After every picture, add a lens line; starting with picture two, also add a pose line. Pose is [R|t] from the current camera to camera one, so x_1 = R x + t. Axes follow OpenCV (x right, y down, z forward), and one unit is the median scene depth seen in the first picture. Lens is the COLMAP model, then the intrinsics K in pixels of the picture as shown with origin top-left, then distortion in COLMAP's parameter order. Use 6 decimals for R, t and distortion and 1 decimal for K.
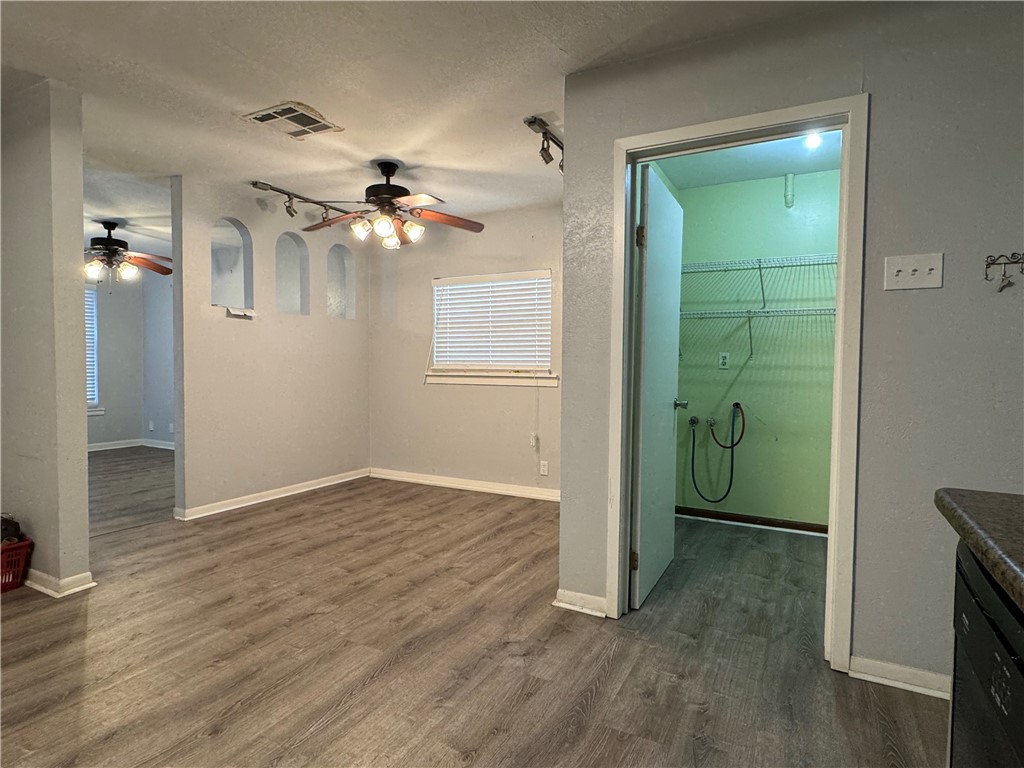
lens RADIAL K [[561.6, 0, 512.0], [0, 561.6, 384.0], [0, 0, 1]] dist [-0.000486, -0.000008]
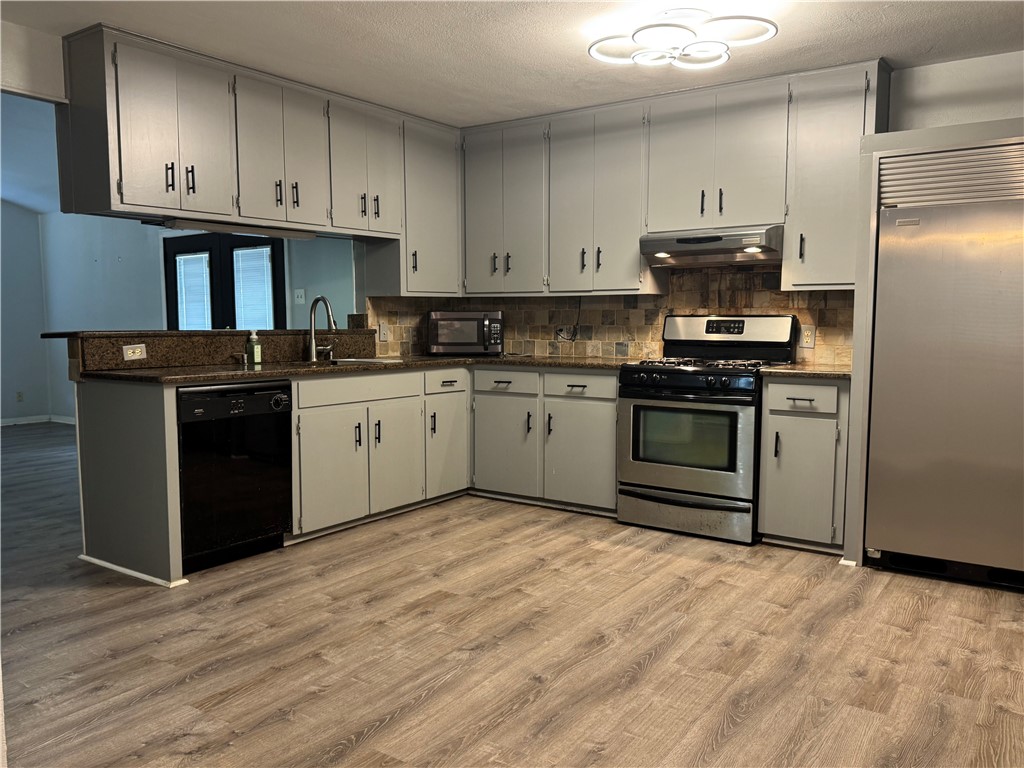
lens RADIAL K [[811.0, 0, 512.0], [0, 811.0, 384.0], [0, 0, 1]] dist [0.002283, 0.001912]
pose [[-0.993450, -0.017928, 0.112855, -0.564913], [-0.003954, 0.992418, 0.122845, -0.108852], [-0.114202, 0.121595, -0.985988, 2.148772]]
